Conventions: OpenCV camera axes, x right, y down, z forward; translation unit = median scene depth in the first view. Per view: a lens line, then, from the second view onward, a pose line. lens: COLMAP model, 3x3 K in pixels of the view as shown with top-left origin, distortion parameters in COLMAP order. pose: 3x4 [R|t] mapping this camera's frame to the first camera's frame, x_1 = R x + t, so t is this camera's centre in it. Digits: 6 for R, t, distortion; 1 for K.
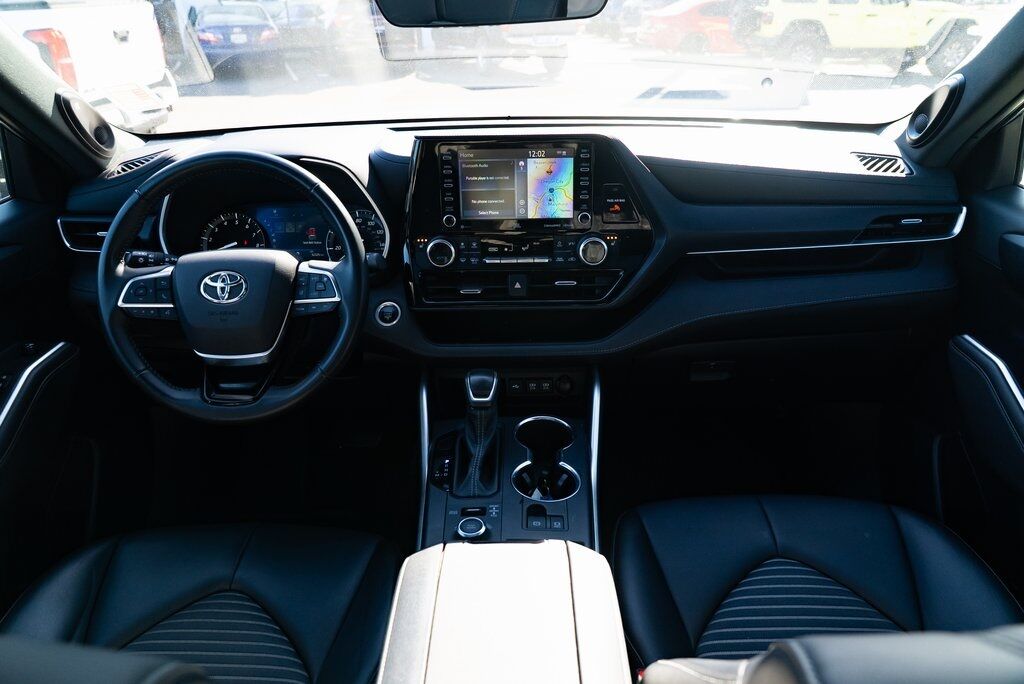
lens RADIAL K [[697.2, 0, 511.6], [0, 697.2, 339.8], [0, 0, 1]] dist [-0.034969, 0.022014]
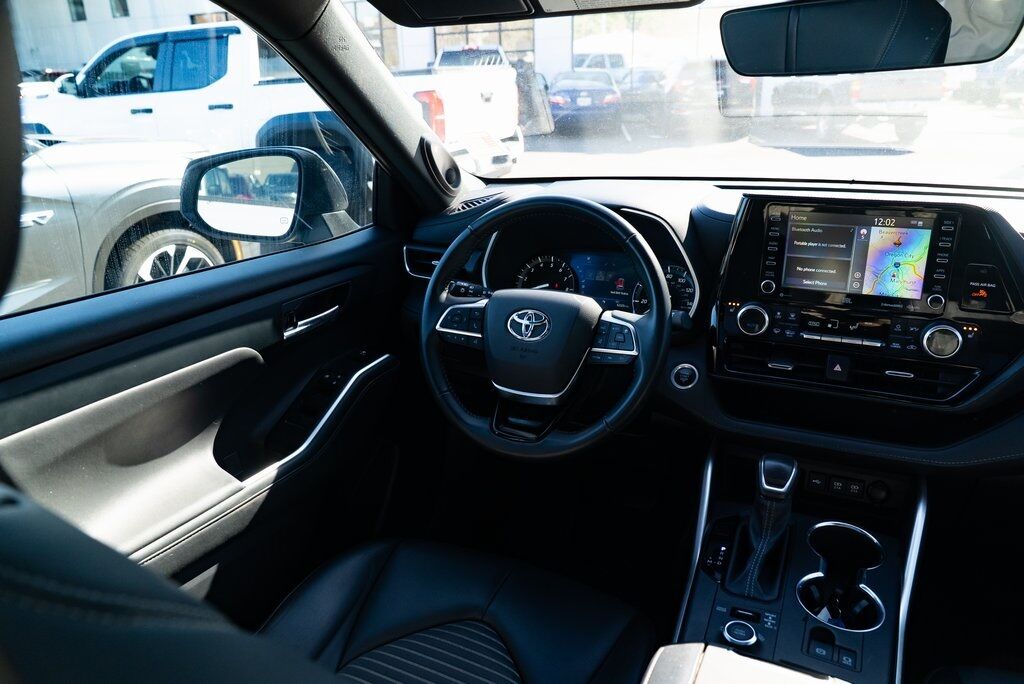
lens RADIAL K [[697.2, 0, 515.4], [0, 697.2, 342.1], [0, 0, 1]] dist [-0.034969, 0.022014]
pose [[0.904446, 0.140762, -0.402696, -0.011762], [-0.172346, 0.984093, -0.043097, -0.002830], [0.390224, 0.108382, 0.914319, 0.045226]]
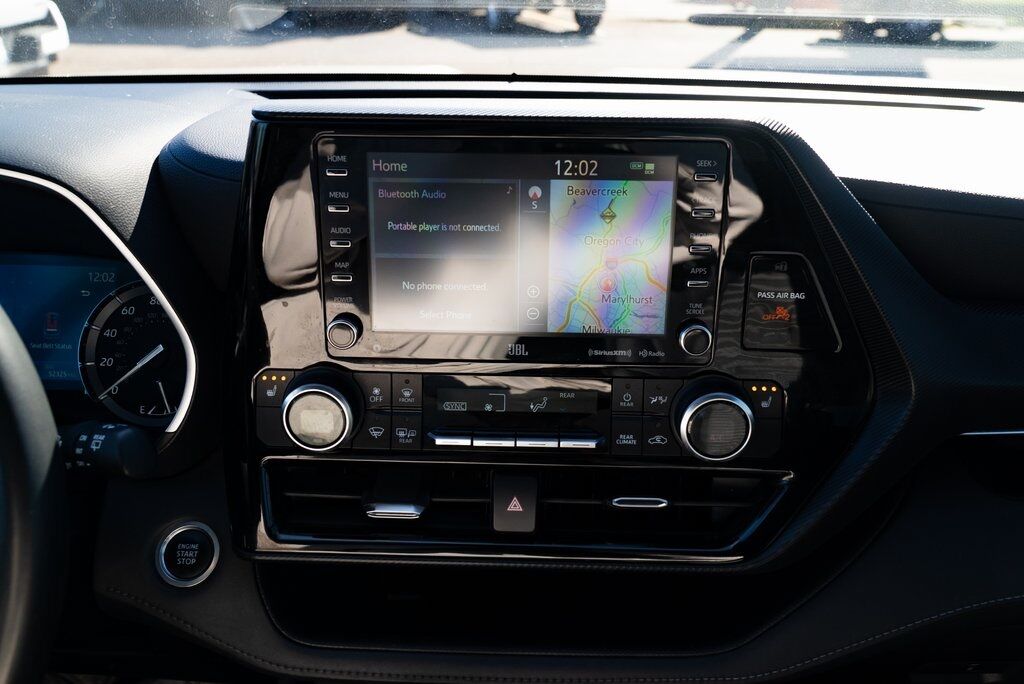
lens RADIAL K [[857.1, 0, 513.5], [0, 857.1, 335.4], [0, 0, 1]] dist [0.000102, 0.007295]
pose [[0.999448, 0.031126, -0.011647, 0.010368], [-0.031442, 0.999111, -0.028092, -0.158221], [0.010762, 0.028443, 0.999537, 0.524278]]
